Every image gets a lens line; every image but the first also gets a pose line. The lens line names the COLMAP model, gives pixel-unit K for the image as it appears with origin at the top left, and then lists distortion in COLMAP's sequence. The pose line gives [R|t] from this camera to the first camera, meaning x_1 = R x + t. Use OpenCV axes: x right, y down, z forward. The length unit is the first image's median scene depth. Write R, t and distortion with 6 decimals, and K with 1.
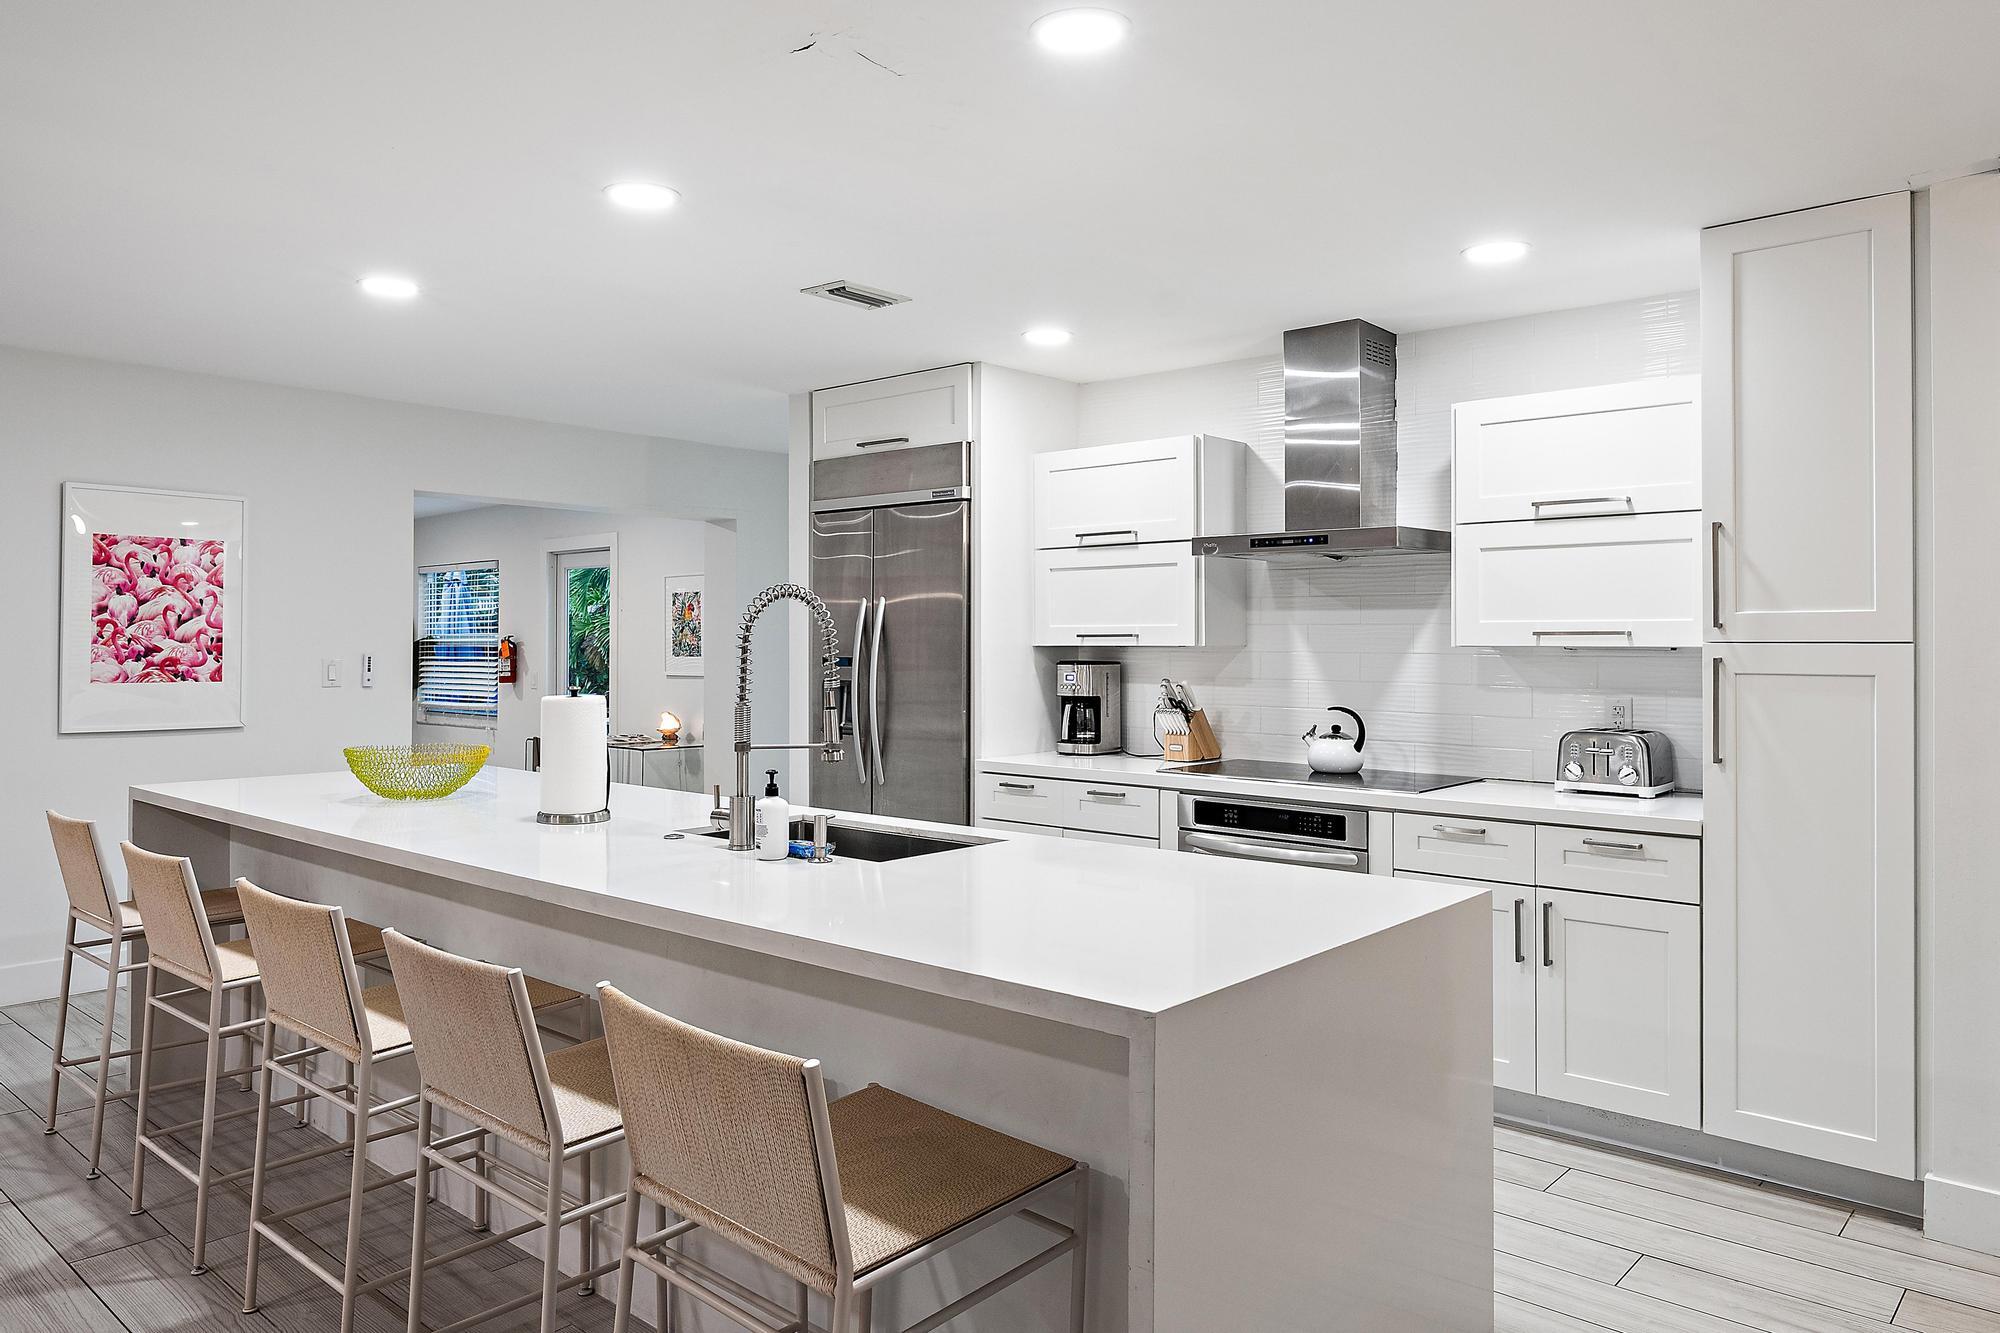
lens RADIAL K [[1356.4, 0, 1001.9], [0, 1356.4, 628.4], [0, 0, 1]] dist [0.009193, 0.000904]
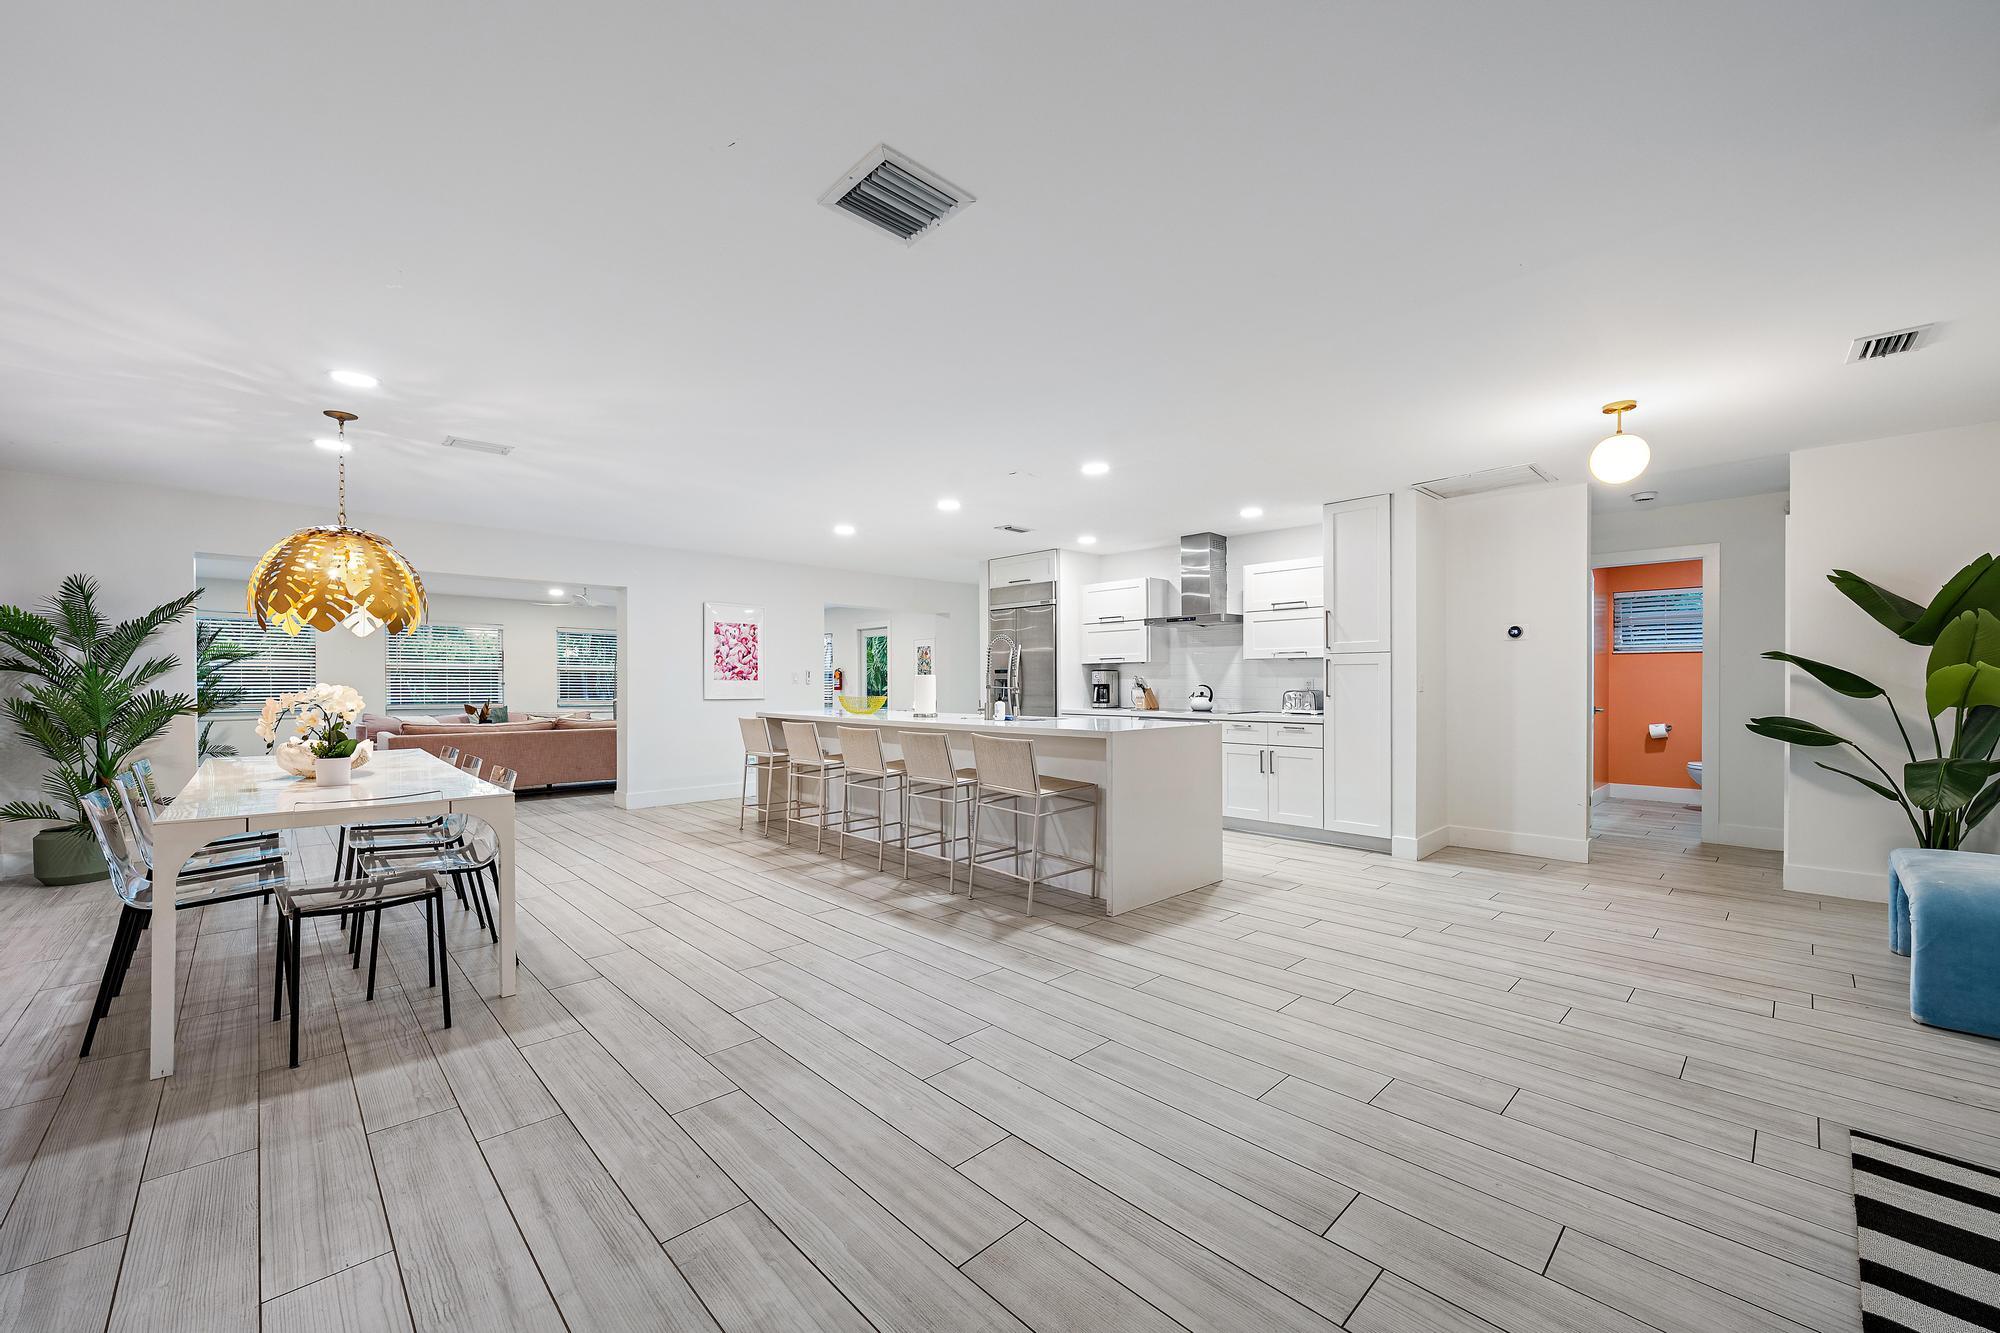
lens RADIAL K [[779.1, 0, 1014.7], [0, 779.1, 682.5], [0, 0, 1]] dist [0.002562, 0.000247]
pose [[0.998063, -0.006680, -0.061857, -0.011889], [0.007394, 0.999909, 0.011326, 0.032322], [0.061776, -0.011762, 0.998021, -0.439462]]
